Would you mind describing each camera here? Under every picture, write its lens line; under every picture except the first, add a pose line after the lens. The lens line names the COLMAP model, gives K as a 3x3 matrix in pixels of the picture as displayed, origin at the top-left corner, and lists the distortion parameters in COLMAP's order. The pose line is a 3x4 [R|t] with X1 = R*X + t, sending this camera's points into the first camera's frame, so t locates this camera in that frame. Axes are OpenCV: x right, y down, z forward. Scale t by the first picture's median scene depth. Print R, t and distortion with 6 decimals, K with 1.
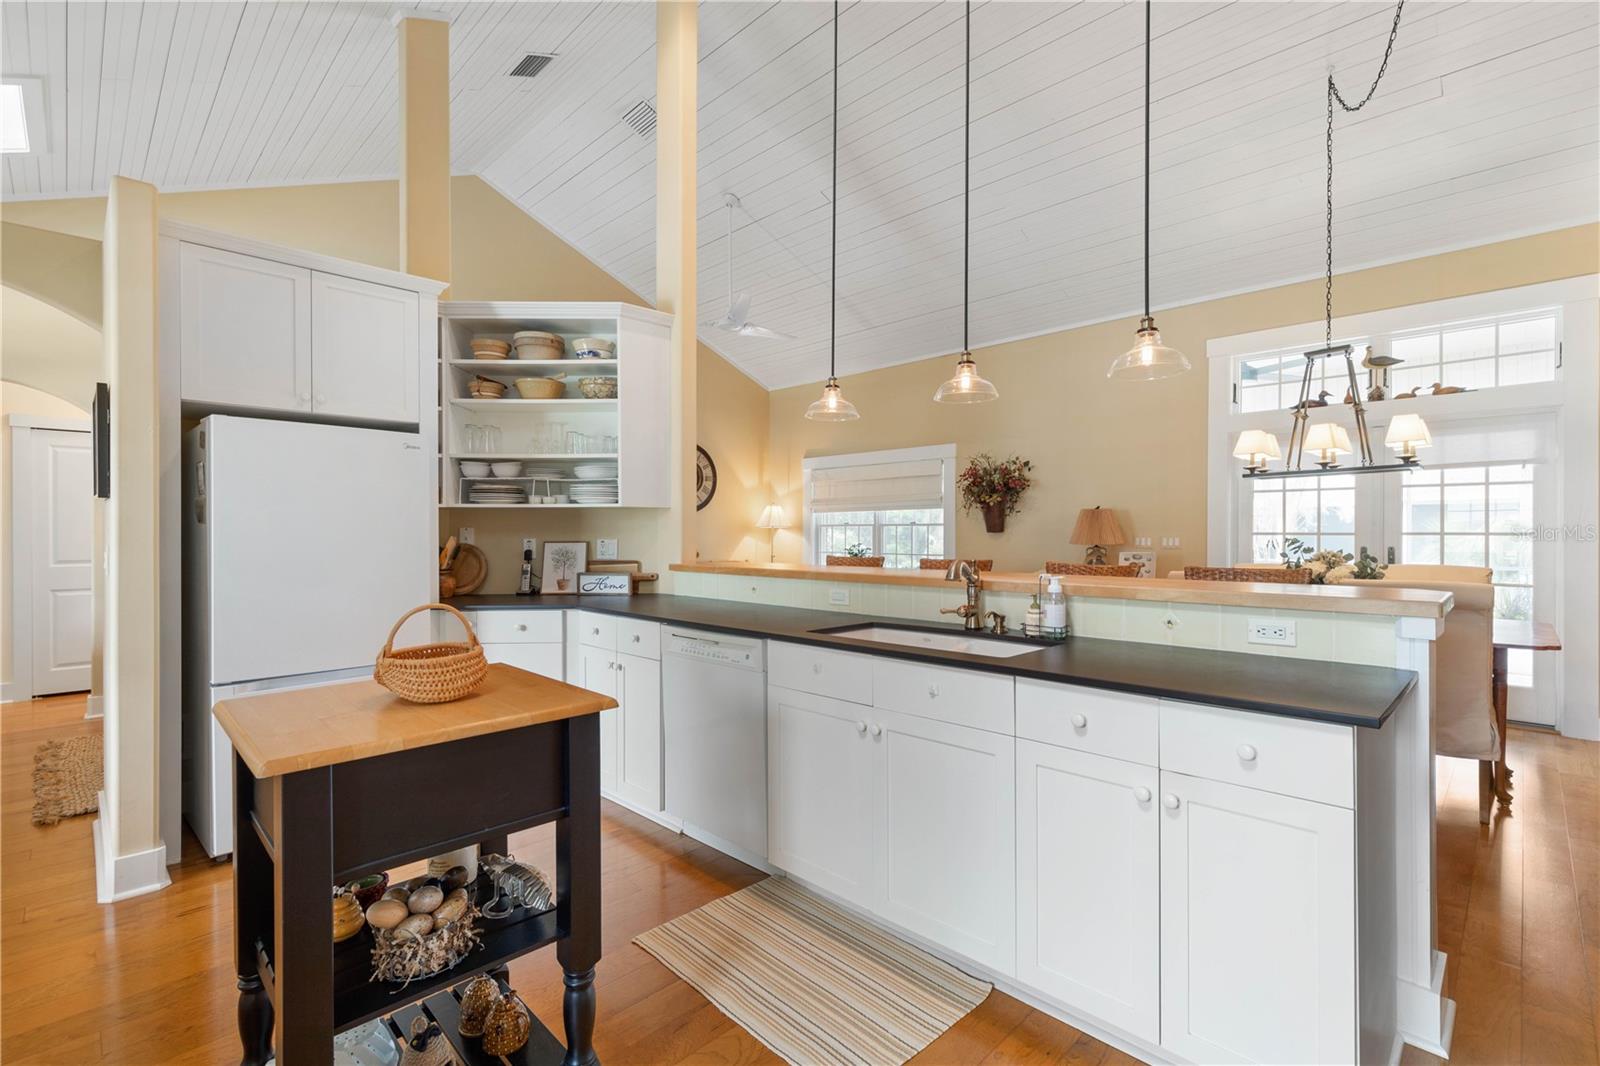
lens RADIAL K [[718.4, 0, 812.1], [0, 718.4, 535.7], [0, 0, 1]] dist [0.004119, 0.000034]
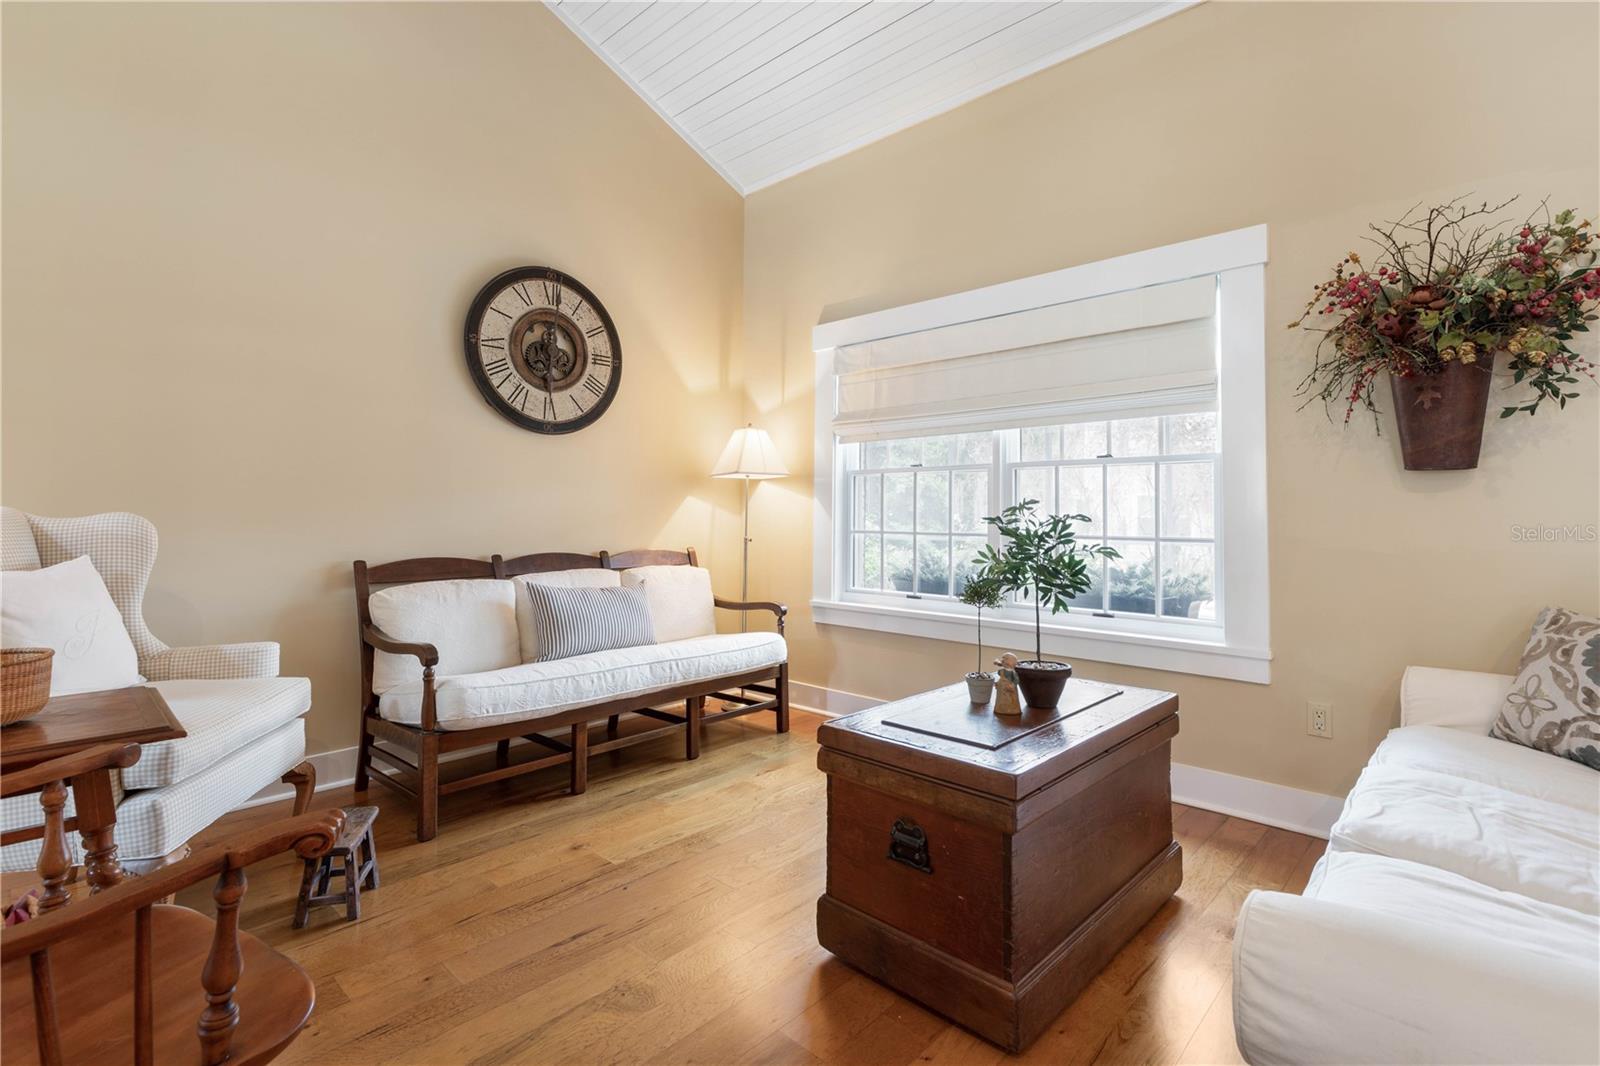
lens RADIAL K [[731.9, 0, 797.5], [0, 731.9, 495.9], [0, 0, 1]] dist [-0.012983, -0.000242]
pose [[0.999914, 0.009117, 0.009465, -0.063055], [-0.008834, 0.999525, -0.029529, 0.033263], [-0.009730, 0.029443, 0.999519, 1.239216]]
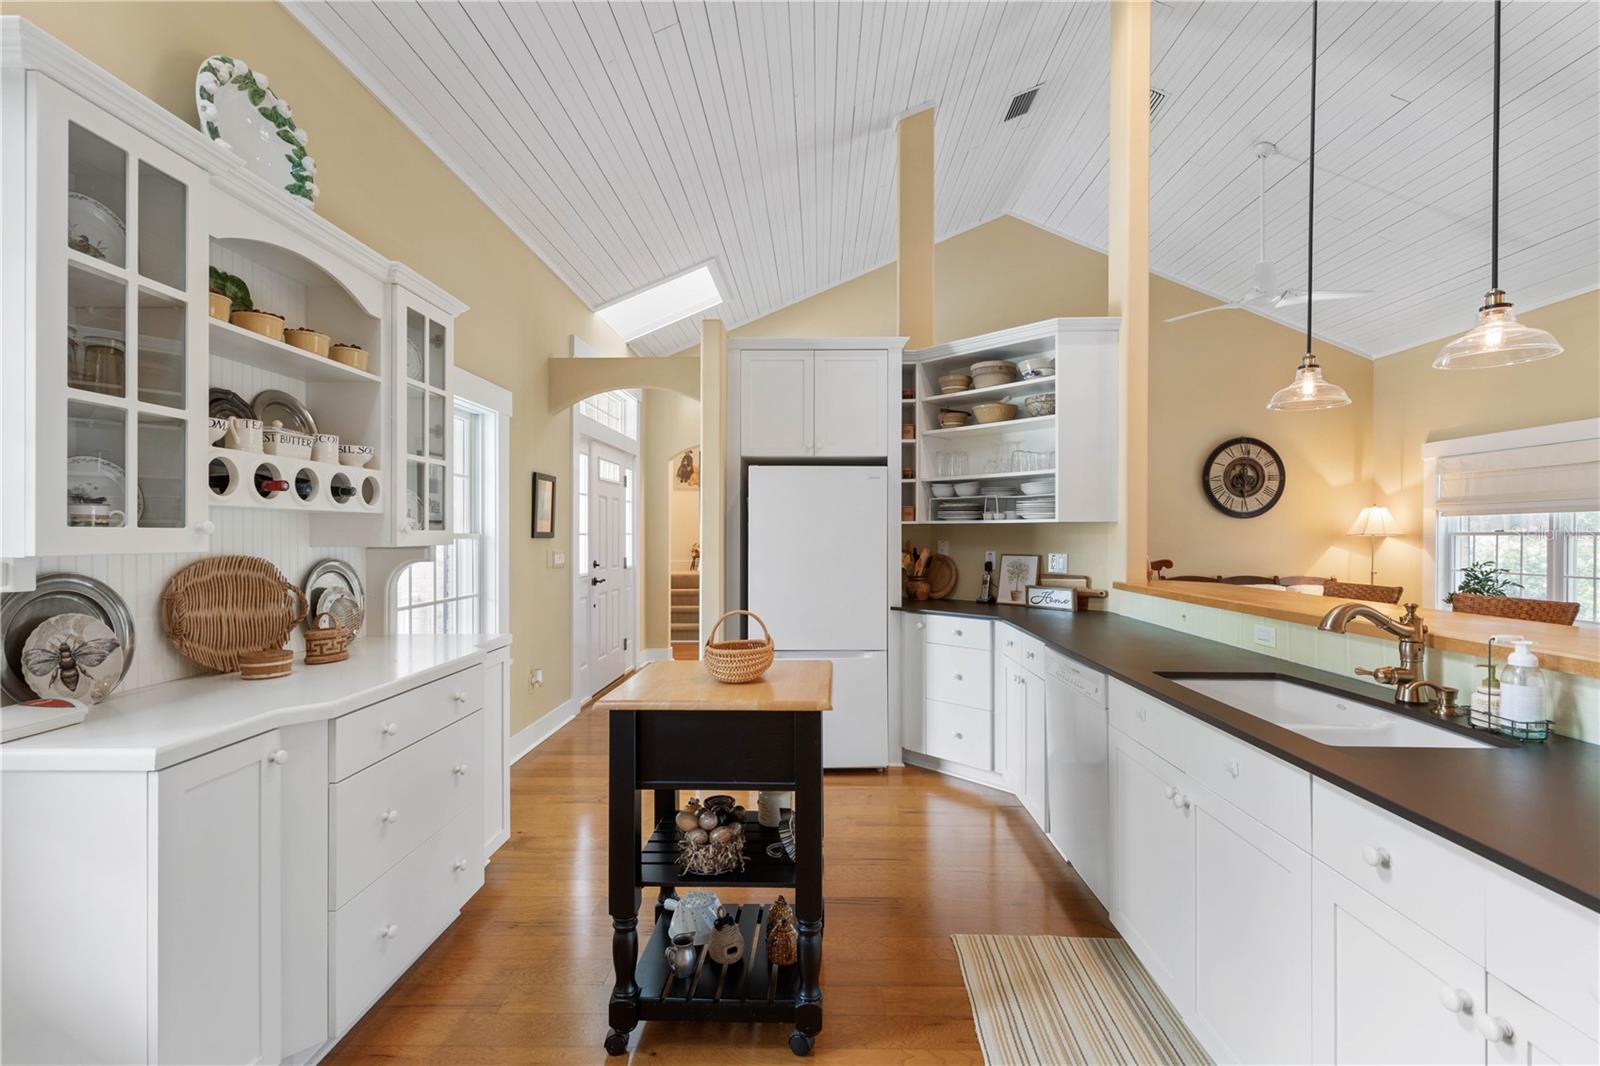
lens RADIAL K [[718.4, 0, 812.1], [0, 718.4, 535.7], [0, 0, 1]] dist [0.004119, 0.000034]
pose [[0.687688, 0.004438, -0.725993, 0.216056], [-0.005924, 0.999982, 0.000502, -0.019067], [0.725983, 0.003956, 0.687702, 0.061285]]
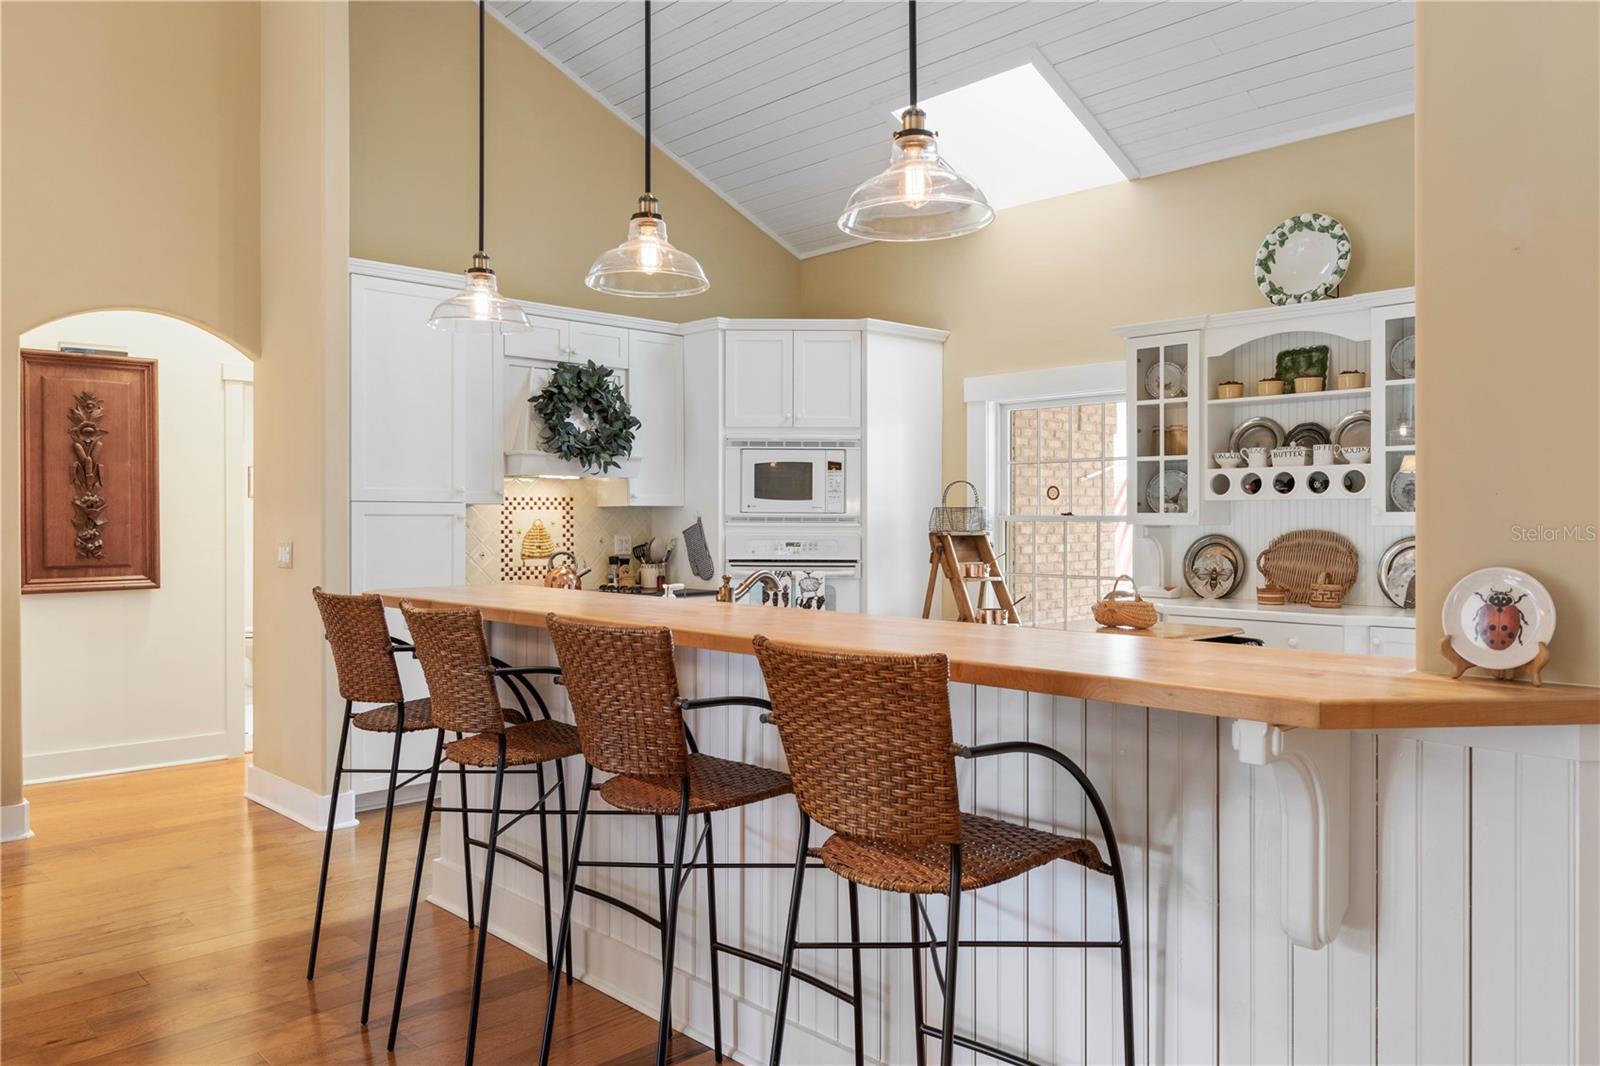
lens RADIAL K [[1136.2, 0, 812.1], [0, 1136.2, 523.6], [0, 0, 1]] dist [0.003109, 0.001941]
pose [[-0.999509, 0.003046, 0.031182, 0.058447], [0.003369, 0.999941, 0.010306, -0.023977], [-0.031149, 0.010406, -0.999461, 1.473551]]
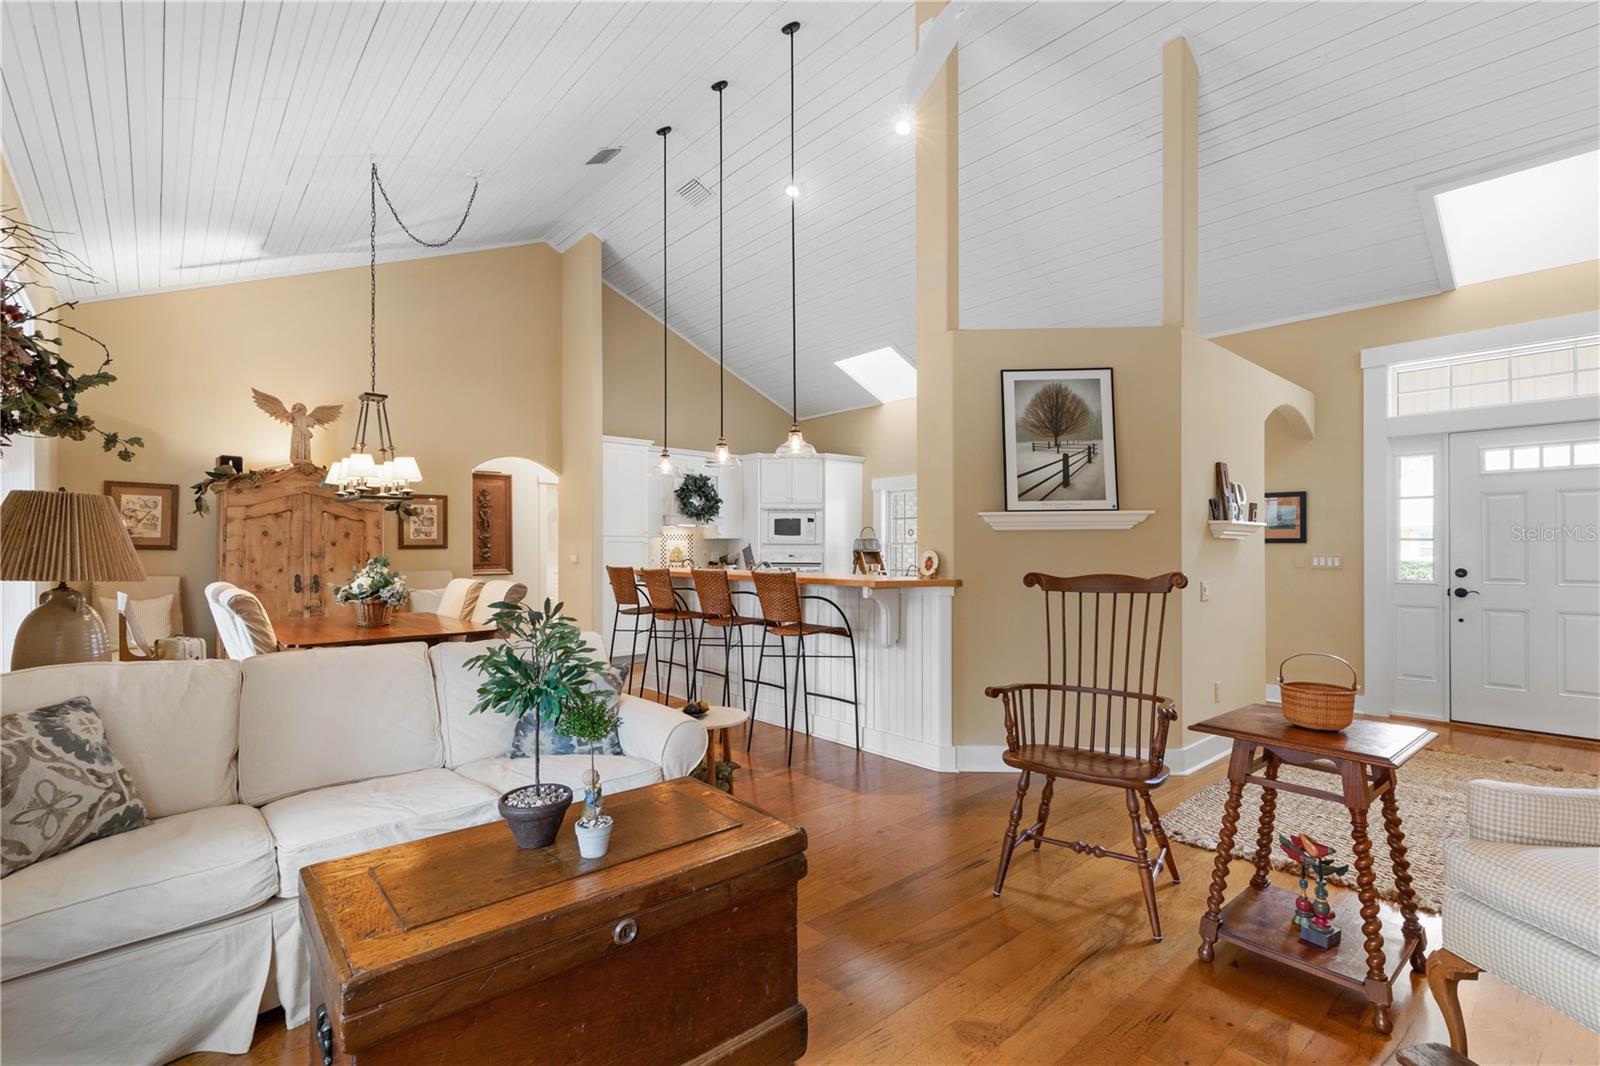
lens RADIAL K [[728.2, 0, 804.3], [0, 728.2, 550.0], [0, 0, 1]] dist [-0.001021, -0.000203]
pose [[-0.997150, 0.003284, 0.075378, -0.076302], [0.003832, 0.999967, 0.007134, -0.012134], [-0.075352, 0.007403, -0.997130, 2.135458]]
